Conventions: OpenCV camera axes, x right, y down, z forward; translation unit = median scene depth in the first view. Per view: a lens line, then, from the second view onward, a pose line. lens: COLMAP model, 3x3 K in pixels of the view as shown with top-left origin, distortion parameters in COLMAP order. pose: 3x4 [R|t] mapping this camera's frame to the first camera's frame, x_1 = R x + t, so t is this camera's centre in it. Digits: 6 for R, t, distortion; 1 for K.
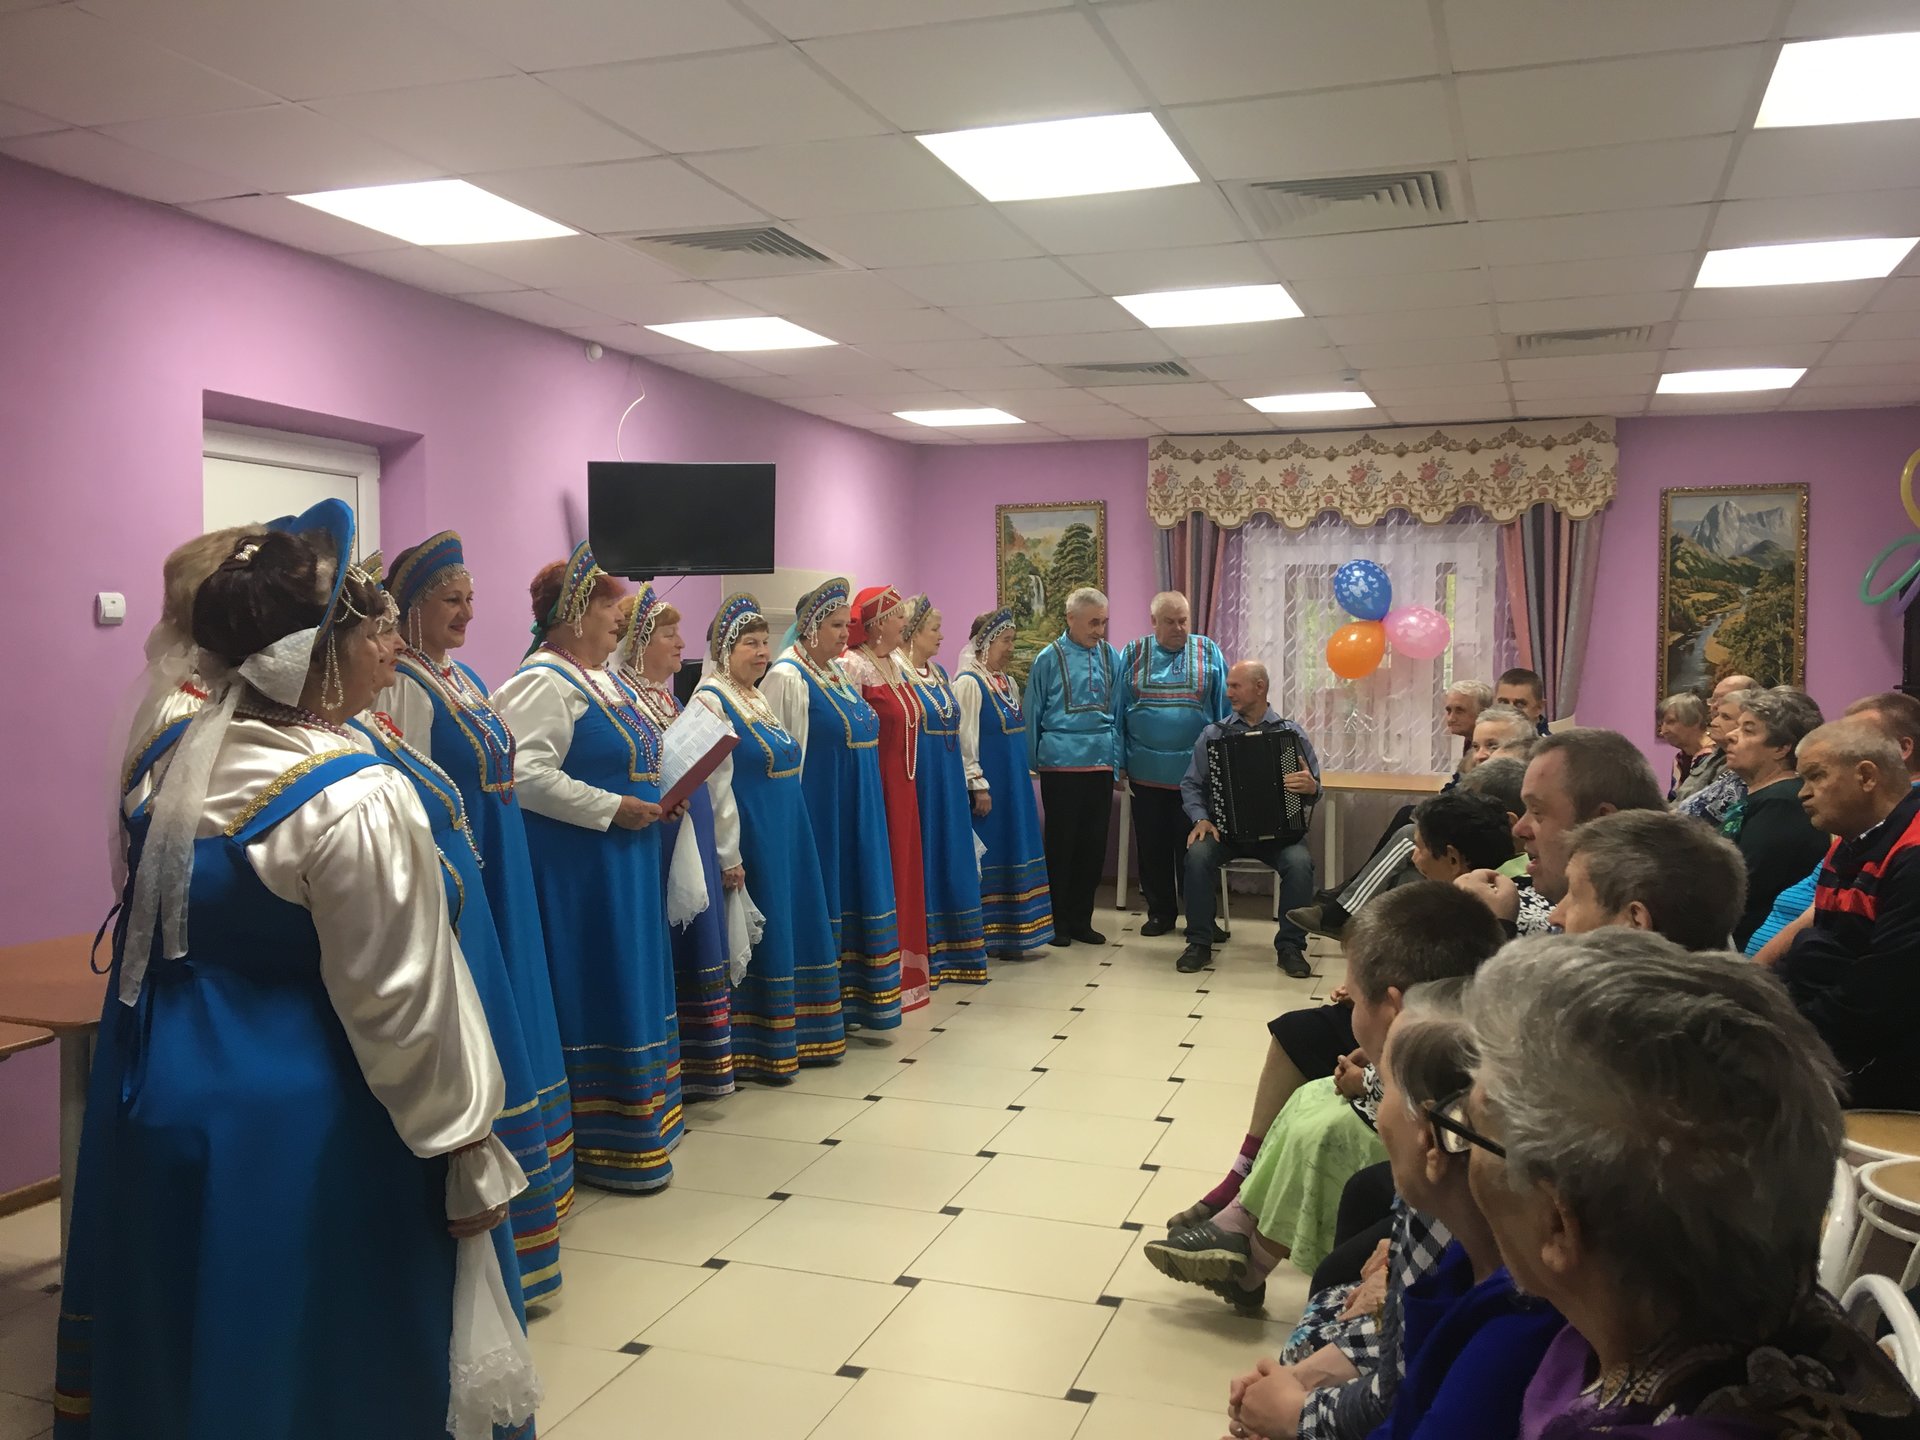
lens RADIAL K [[1597.7, 0, 955.6], [0, 1597.7, 728.4], [0, 0, 1]] dist [0.138767, -0.226847]
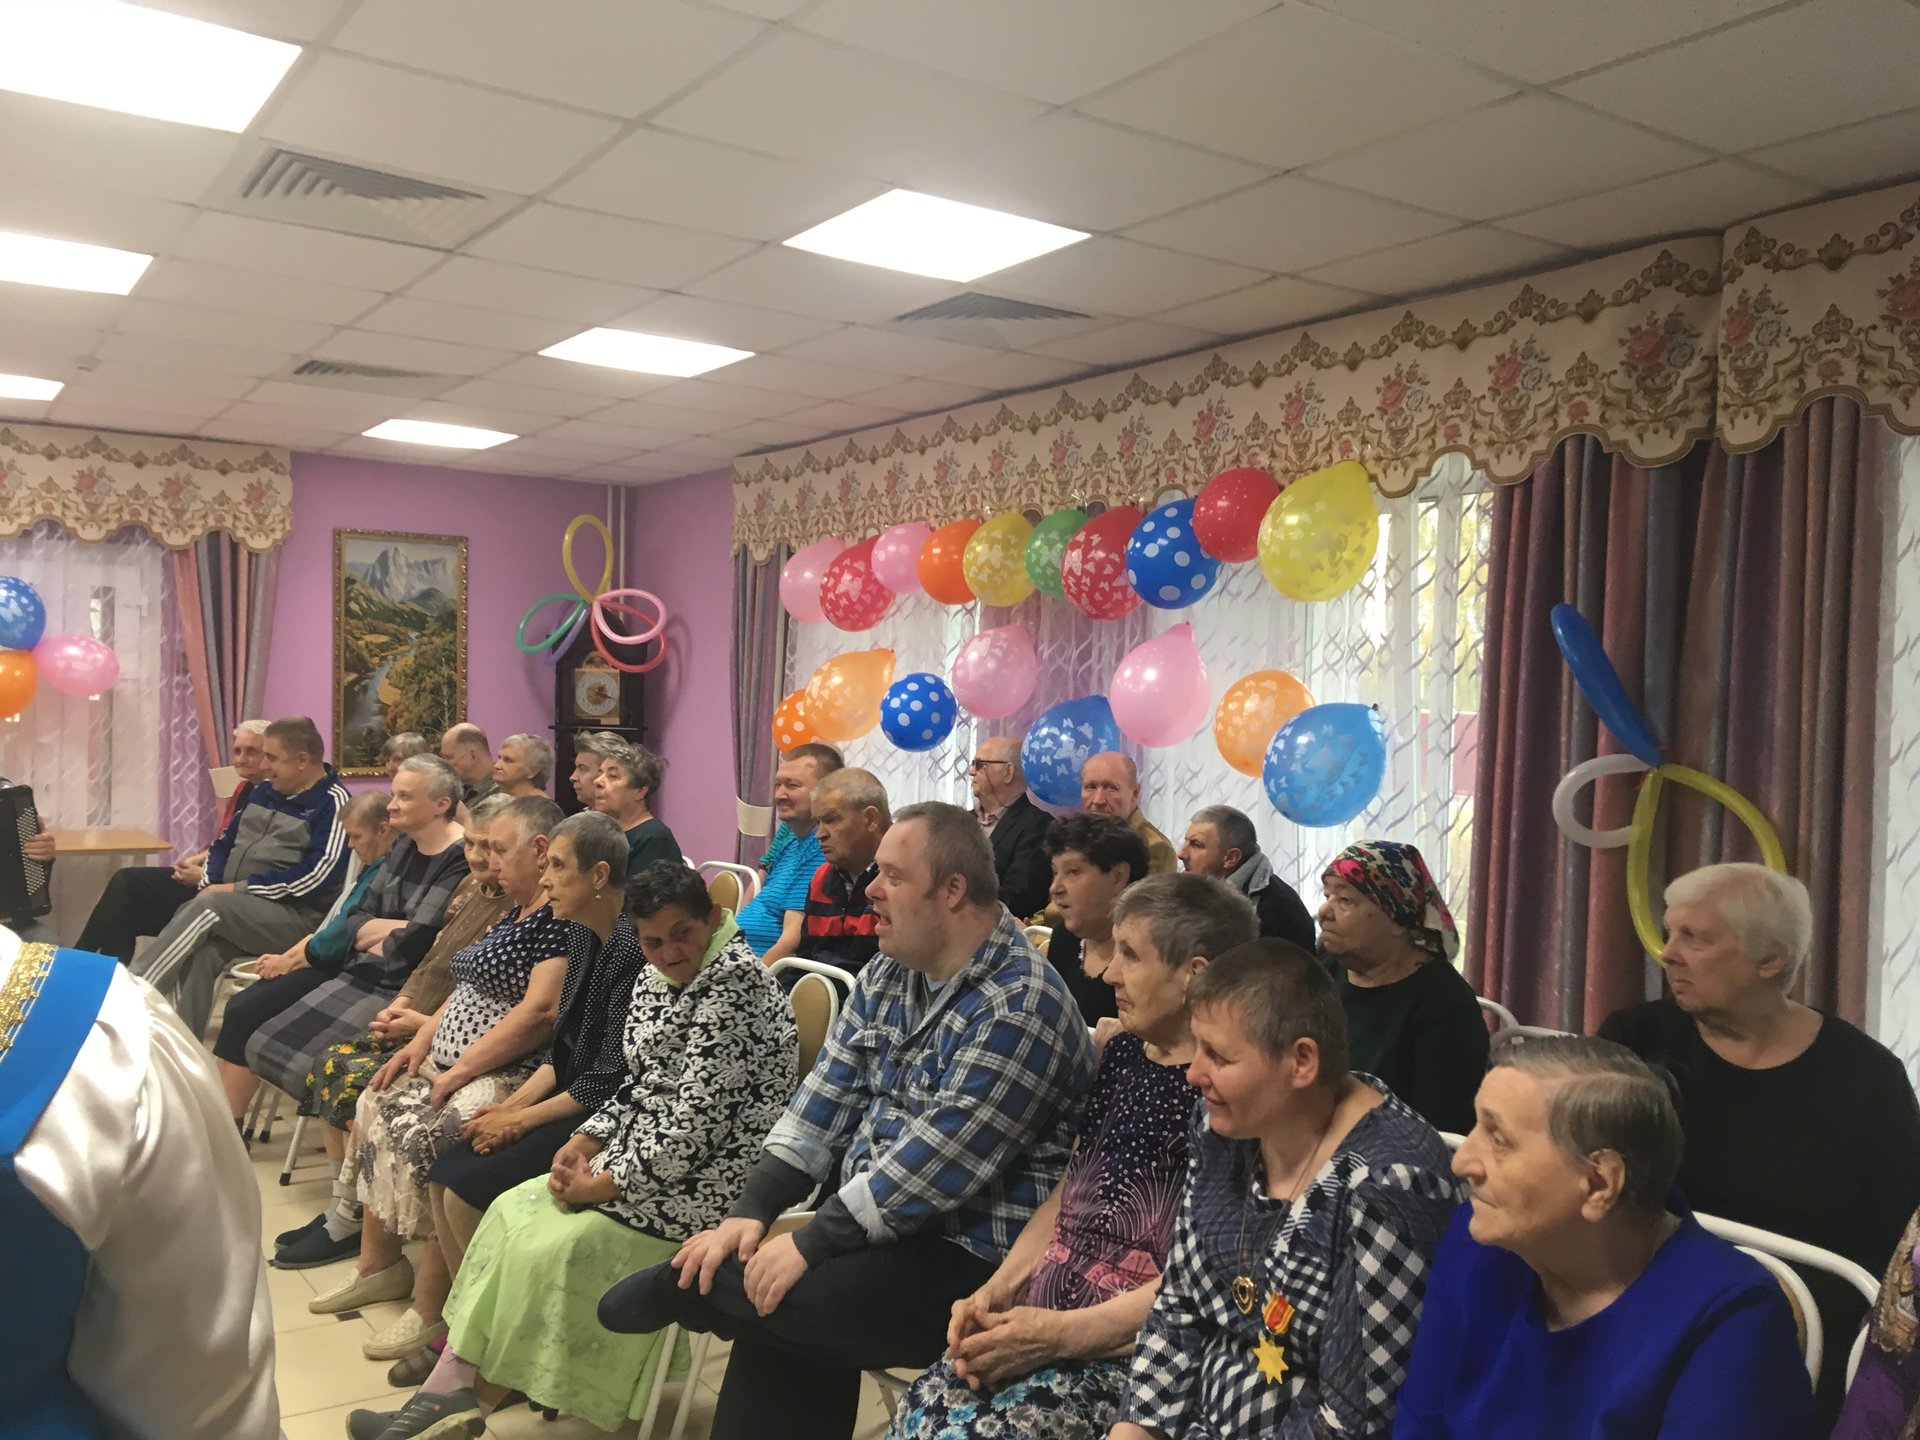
lens RADIAL K [[1608.9, 0, 963.3], [0, 1608.9, 724.6], [0, 0, 1]] dist [0.133156, -0.213210]
pose [[0.581945, -0.006558, 0.813202, -0.155077], [0.022208, 0.999723, -0.007831, -0.010923], [-0.812925, 0.022616, 0.581929, 0.108947]]
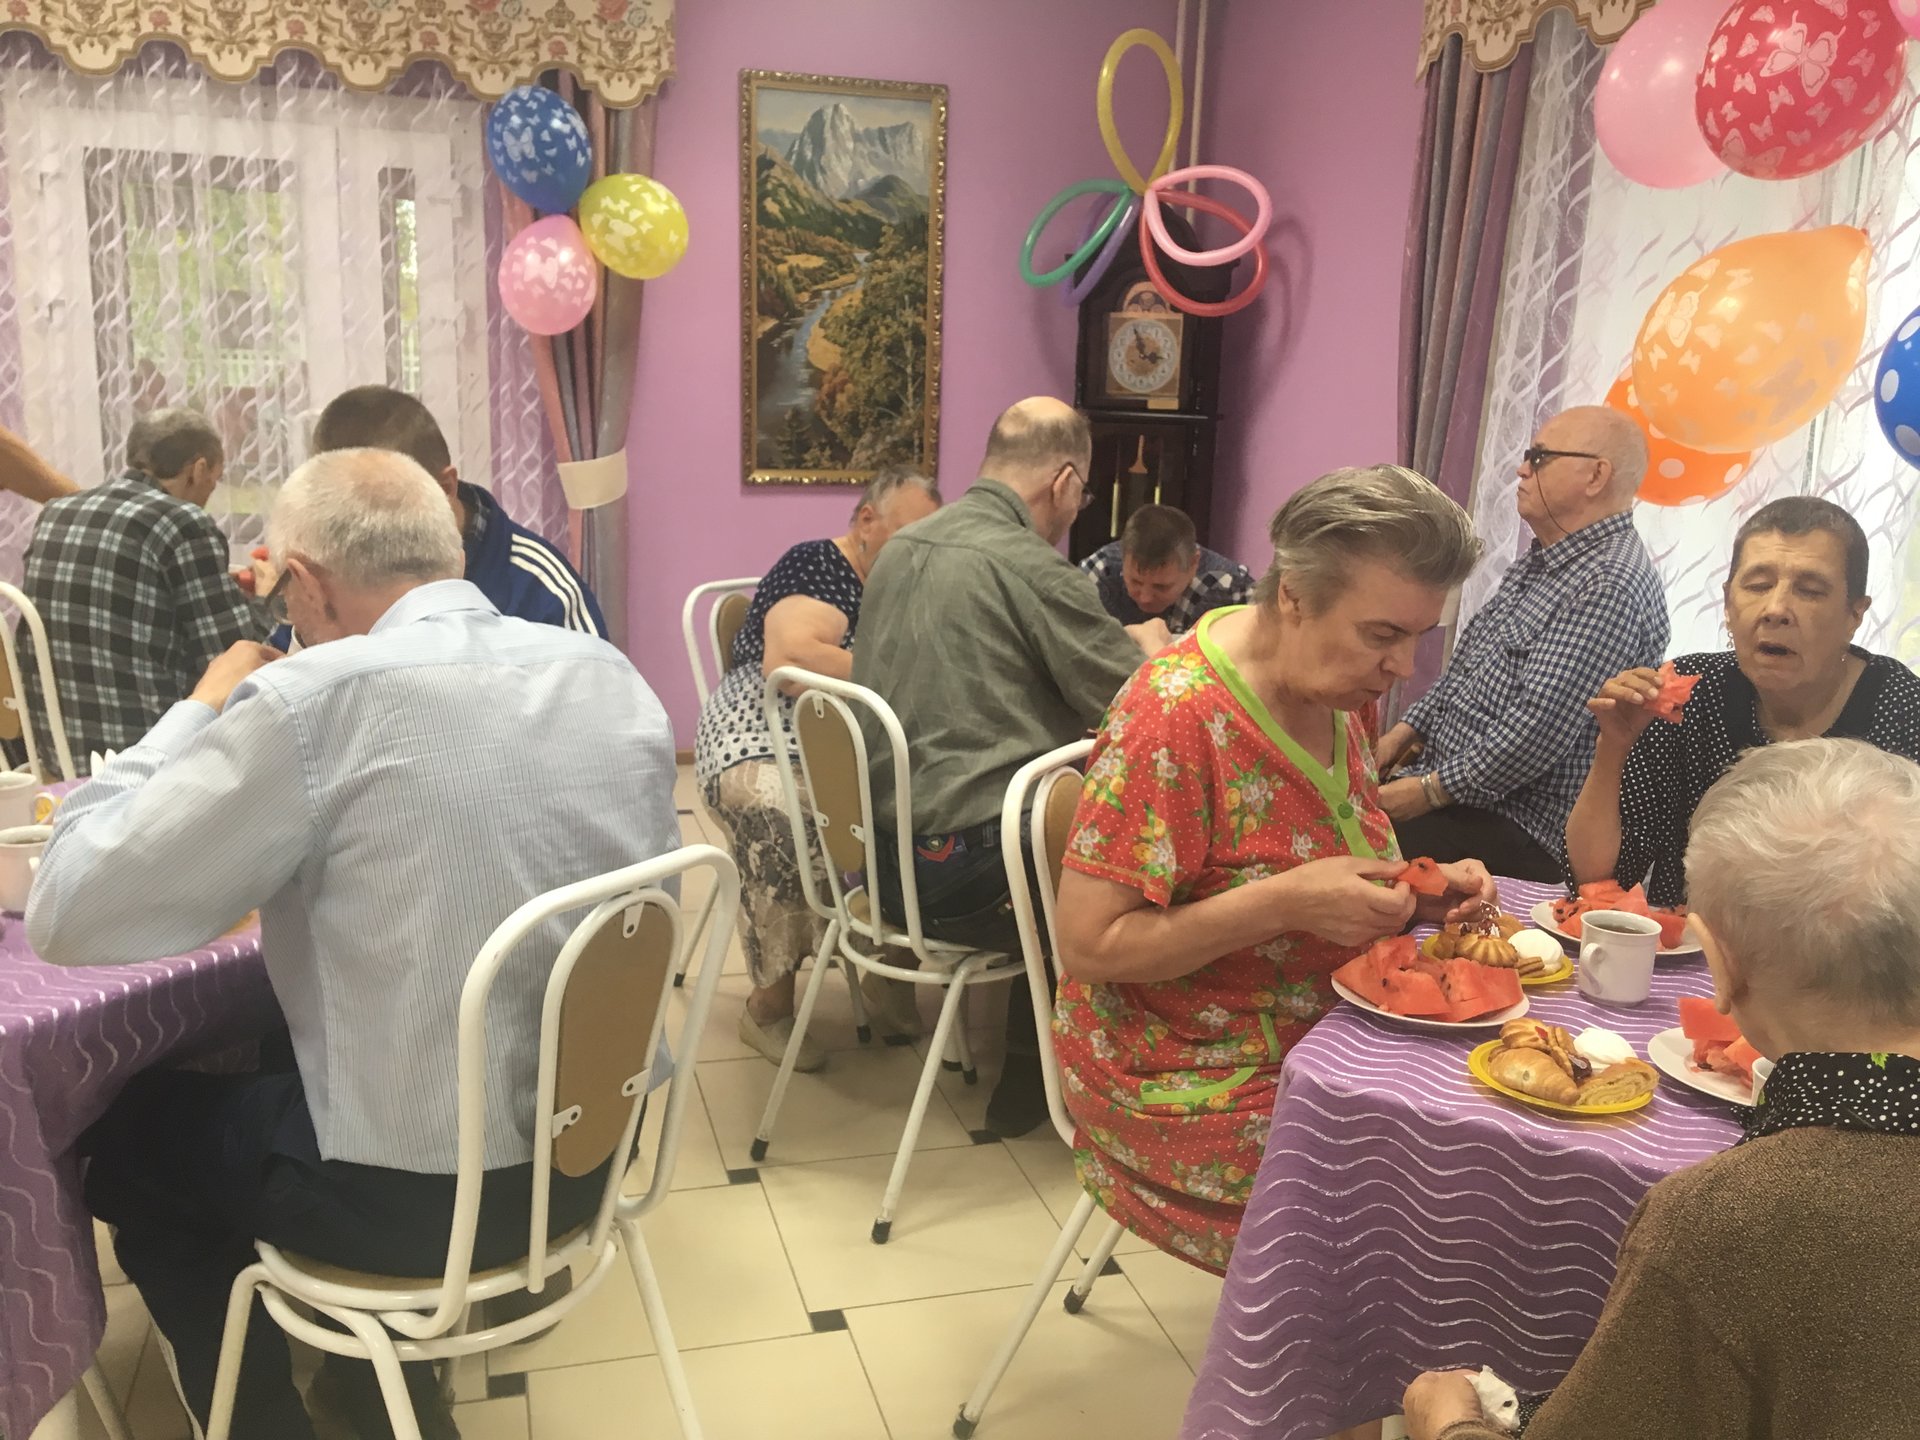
lens RADIAL K [[1615.7, 0, 944.8], [0, 1615.7, 723.1], [0, 0, 1]] dist [0.122252, -0.195142]
pose [[0.817982, -0.099286, 0.566611, 0.123549], [-0.002192, 0.984447, 0.175667, -0.015075], [-0.575240, -0.144934, 0.805042, 0.425324]]
